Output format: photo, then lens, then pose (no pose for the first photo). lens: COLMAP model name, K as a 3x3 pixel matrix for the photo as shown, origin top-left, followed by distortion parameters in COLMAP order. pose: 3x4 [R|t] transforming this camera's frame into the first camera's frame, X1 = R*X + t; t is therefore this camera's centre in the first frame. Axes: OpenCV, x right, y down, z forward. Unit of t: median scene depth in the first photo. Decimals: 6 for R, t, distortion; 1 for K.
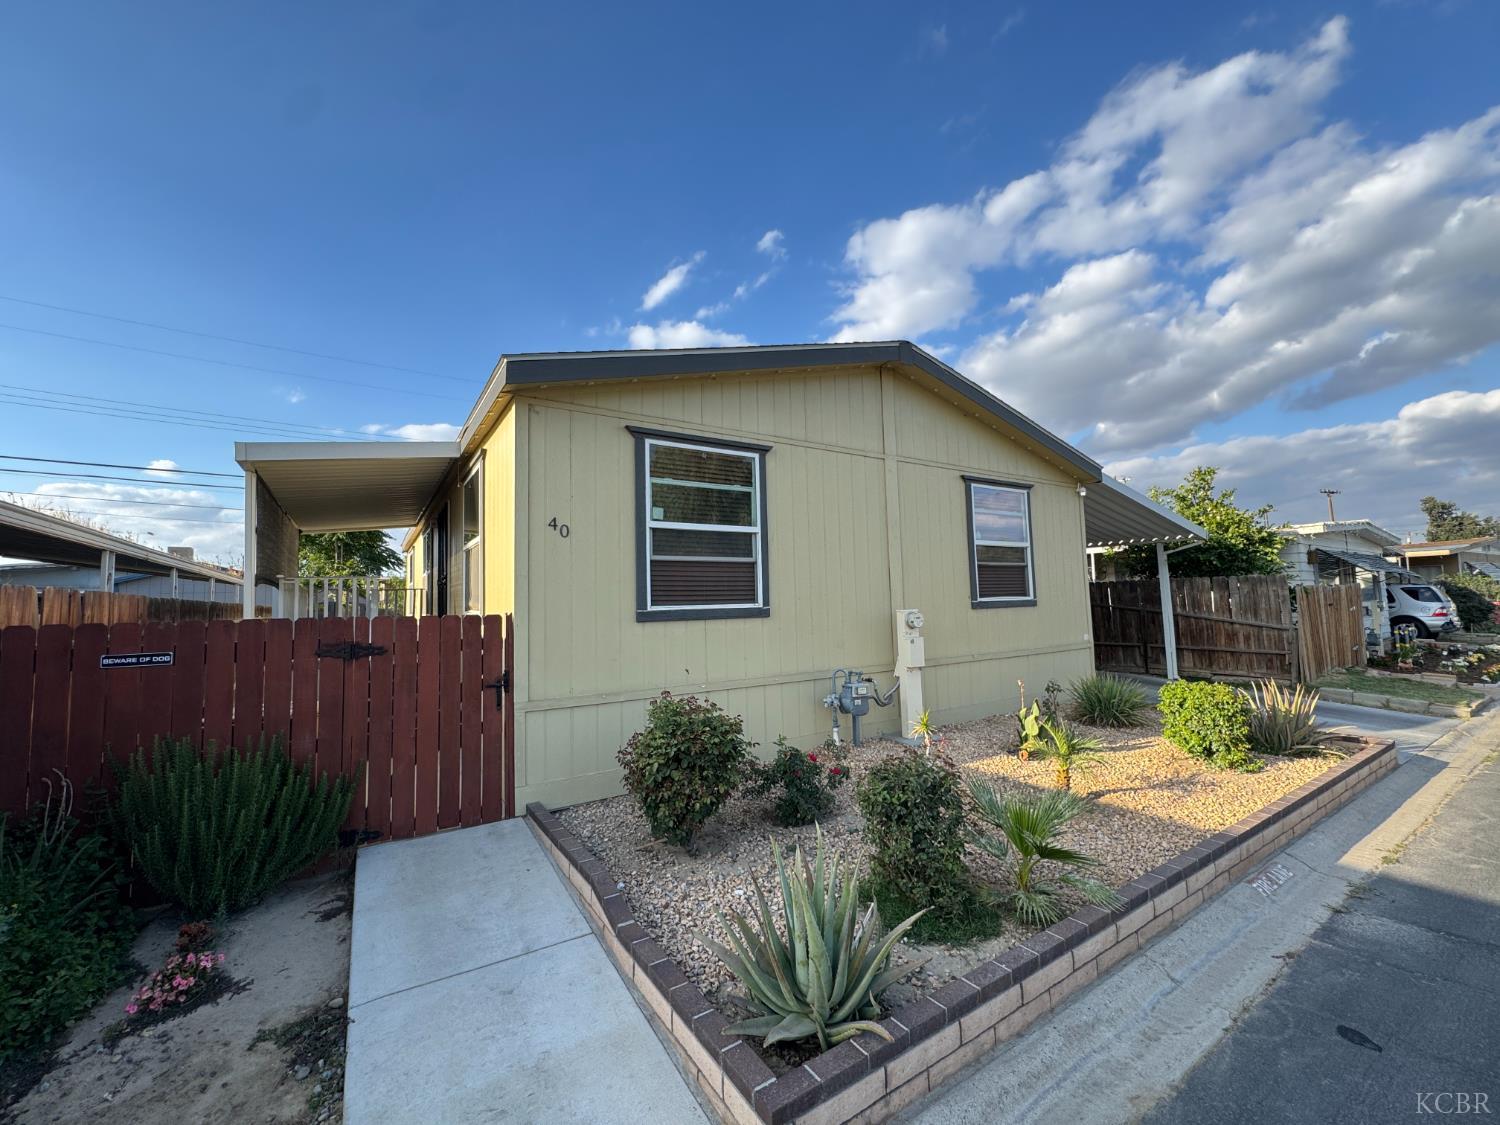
lens RADIAL K [[600.0, 0, 750.0], [0, 600.0, 562.5], [0, 0, 1]] dist [-0.004742, -0.000248]
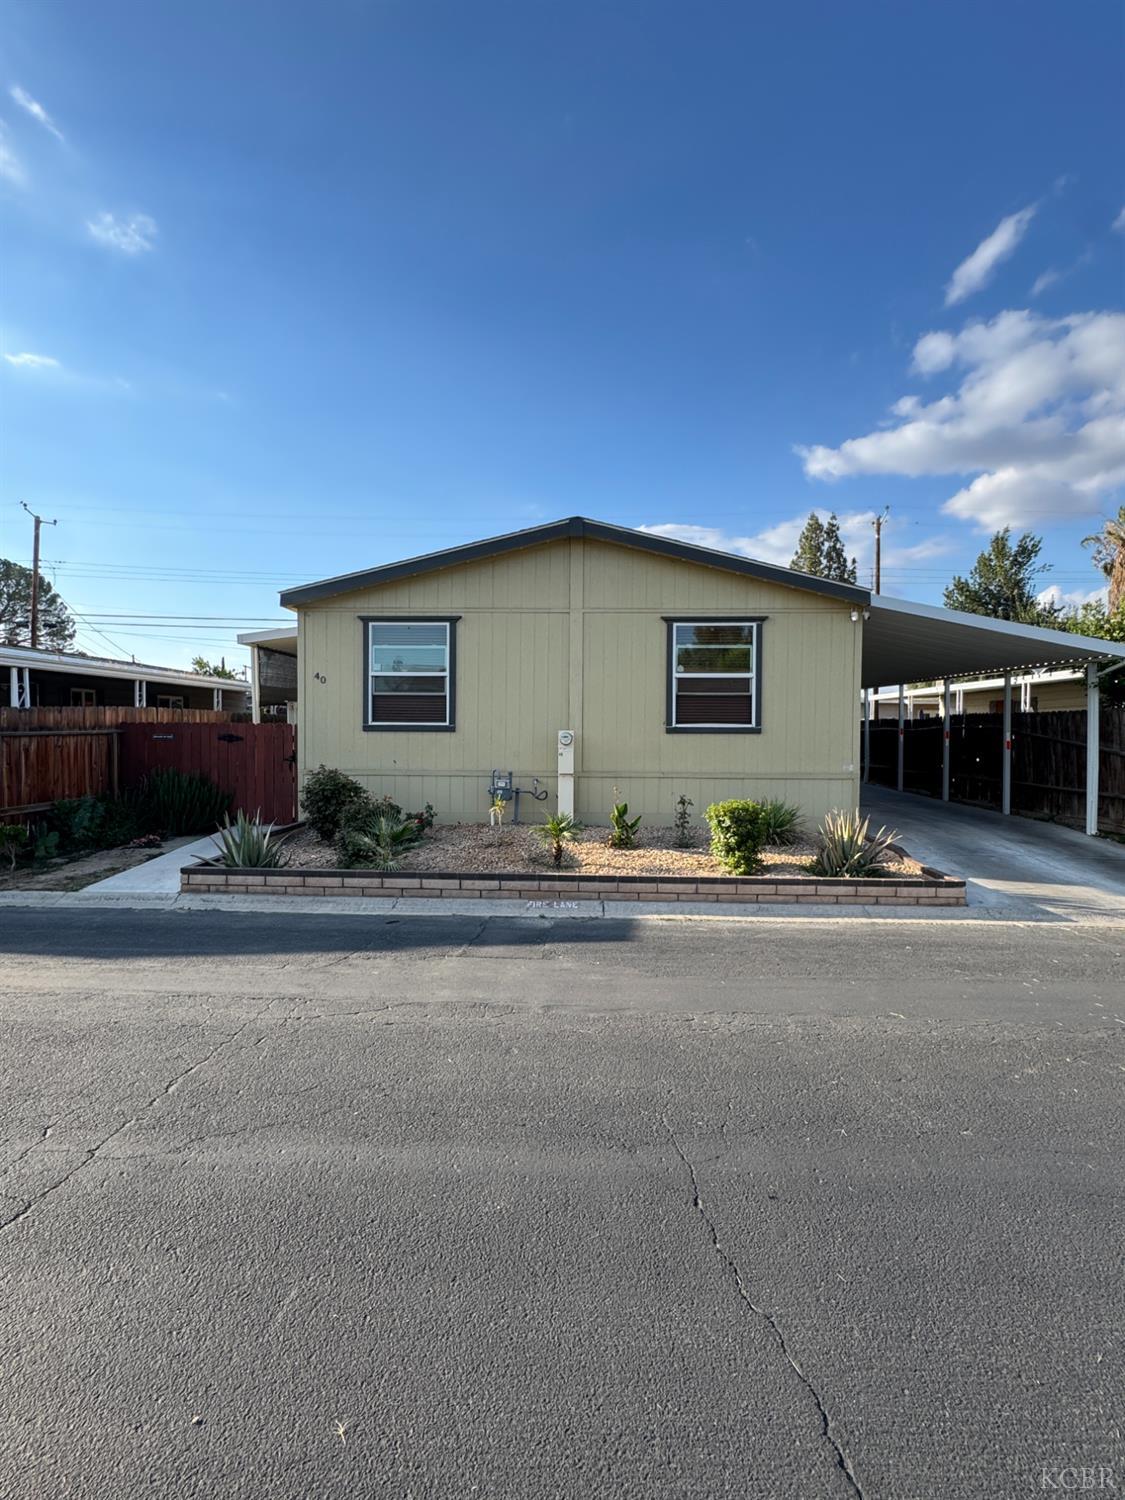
lens RADIAL K [[707.7, 0, 562.5], [0, 707.7, 750.0], [0, 0, 1]] dist [-0.000529, 0.000191]
pose [[0.820722, 0.048320, -0.569281, 1.262136], [0.012317, 0.994689, 0.102187, -0.041966], [0.571195, -0.090879, 0.815768, -0.305190]]
